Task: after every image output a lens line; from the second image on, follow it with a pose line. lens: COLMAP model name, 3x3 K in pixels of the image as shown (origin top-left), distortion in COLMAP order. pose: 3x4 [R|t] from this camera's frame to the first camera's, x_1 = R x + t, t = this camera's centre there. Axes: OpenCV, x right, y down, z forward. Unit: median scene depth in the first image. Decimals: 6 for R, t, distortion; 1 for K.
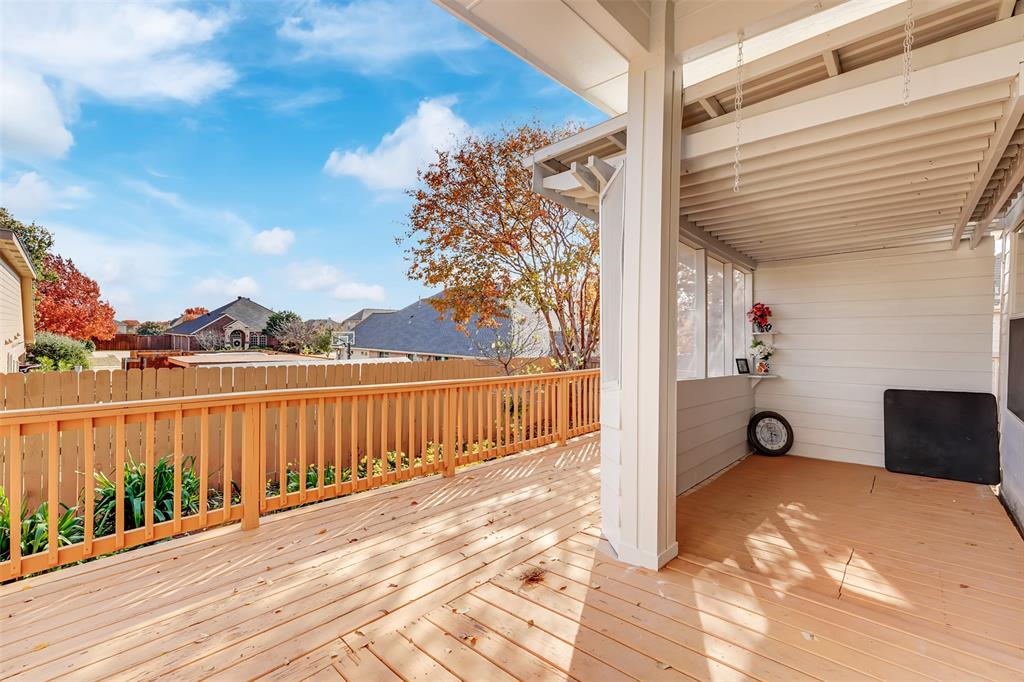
lens RADIAL K [[431.7, 0, 519.5], [0, 431.7, 341.2], [0, 0, 1]] dist [-0.021844, 0.000186]
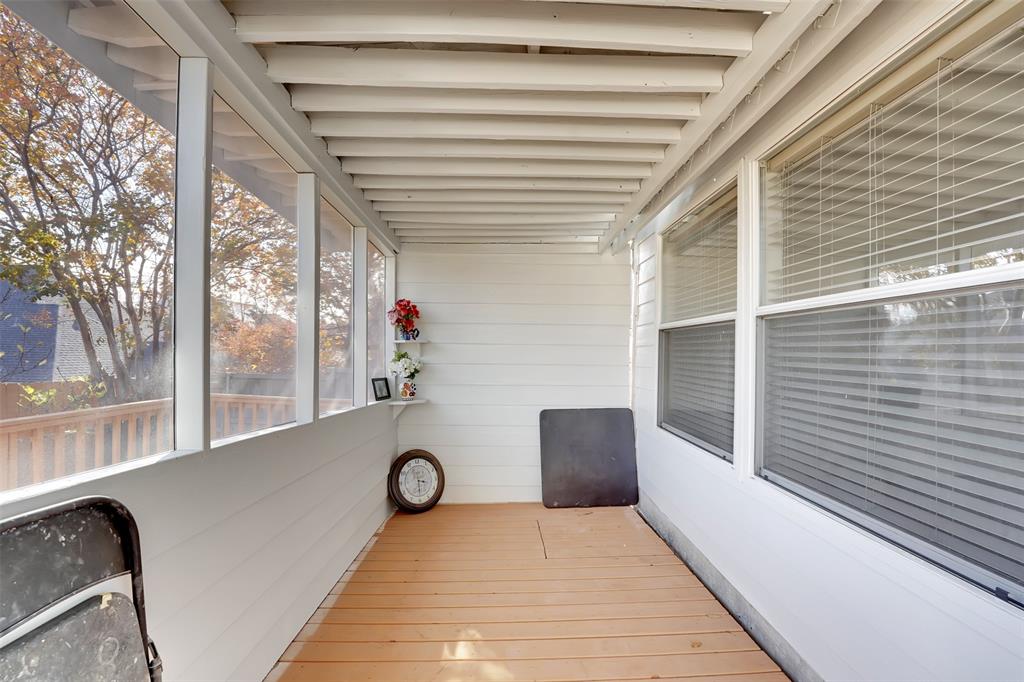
lens RADIAL K [[431.7, 0, 519.5], [0, 431.7, 341.2], [0, 0, 1]] dist [-0.021844, 0.000186]
pose [[0.708602, 0.018577, 0.705364, 0.194476], [-0.000294, 0.999661, -0.026033, -0.000337], [-0.705608, 0.018240, 0.708368, 0.364587]]
